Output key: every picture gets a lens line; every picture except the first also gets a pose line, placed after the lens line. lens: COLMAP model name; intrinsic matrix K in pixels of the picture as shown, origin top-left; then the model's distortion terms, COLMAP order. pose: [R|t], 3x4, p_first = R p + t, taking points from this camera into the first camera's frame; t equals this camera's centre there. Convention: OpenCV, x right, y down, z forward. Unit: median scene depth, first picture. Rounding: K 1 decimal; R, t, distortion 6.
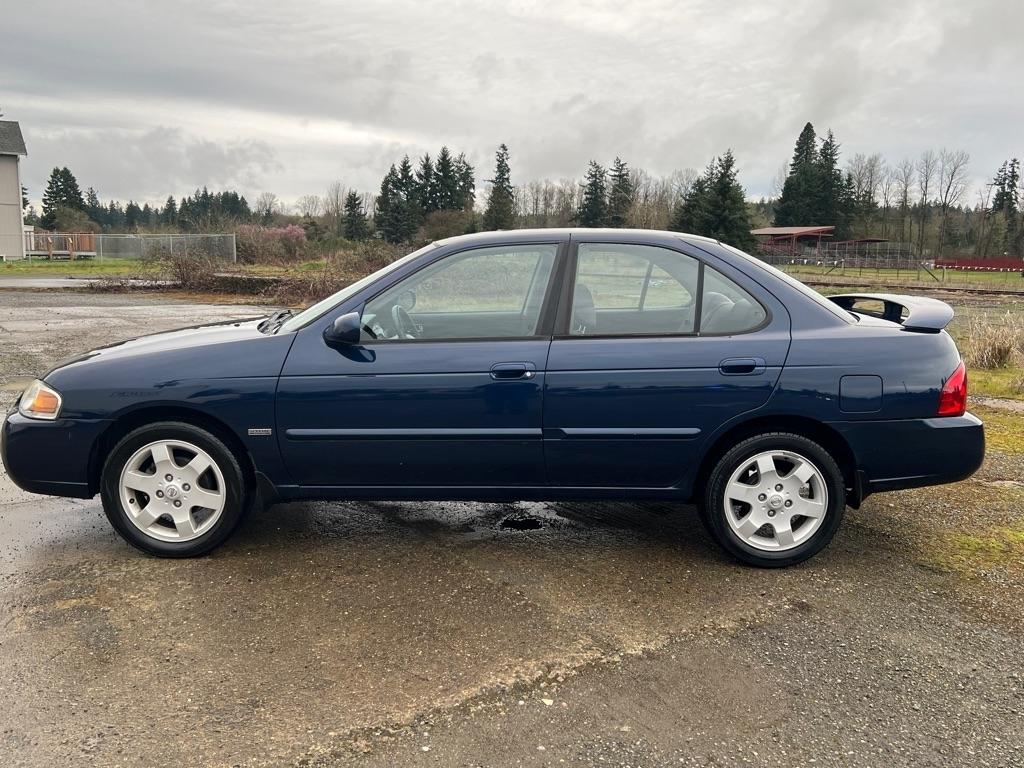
lens RADIAL K [[884.1, 0, 503.6], [0, 884.1, 378.4], [0, 0, 1]] dist [0.071857, -0.101695]
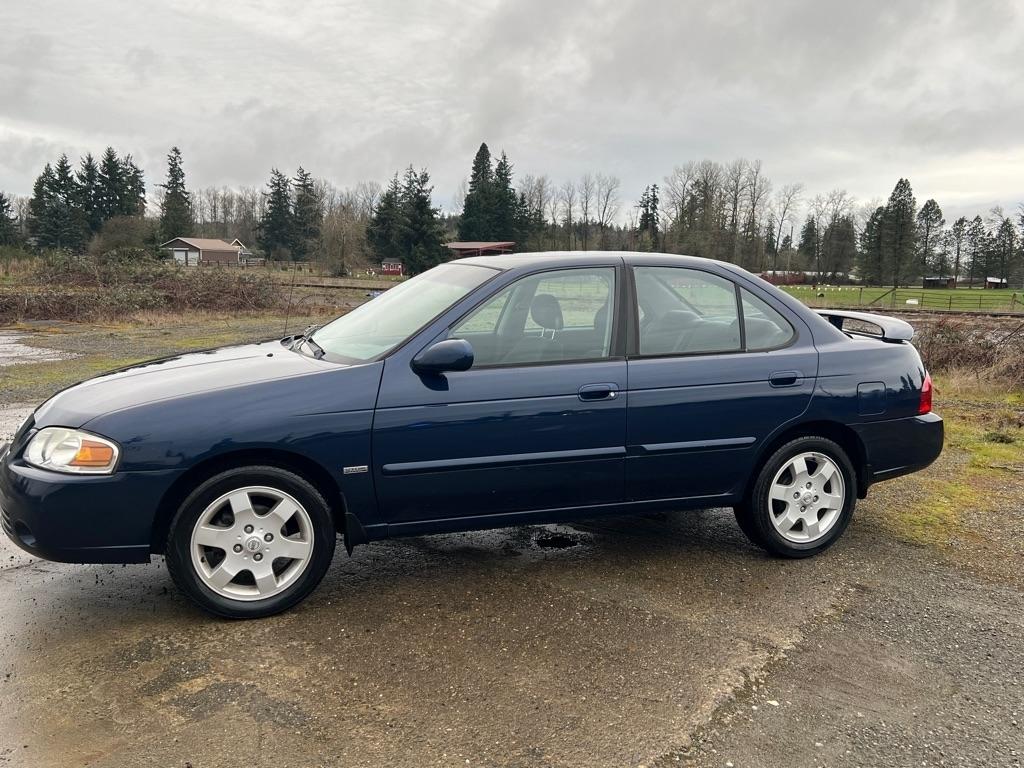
lens RADIAL K [[884.1, 0, 500.9], [0, 884.1, 399.8], [0, 0, 1]] dist [0.071857, -0.101695]
pose [[0.940523, -0.047644, 0.336373, -0.410481], [0.044113, 0.998862, 0.018136, -0.021400], [-0.336854, -0.002219, 0.941554, 0.075613]]
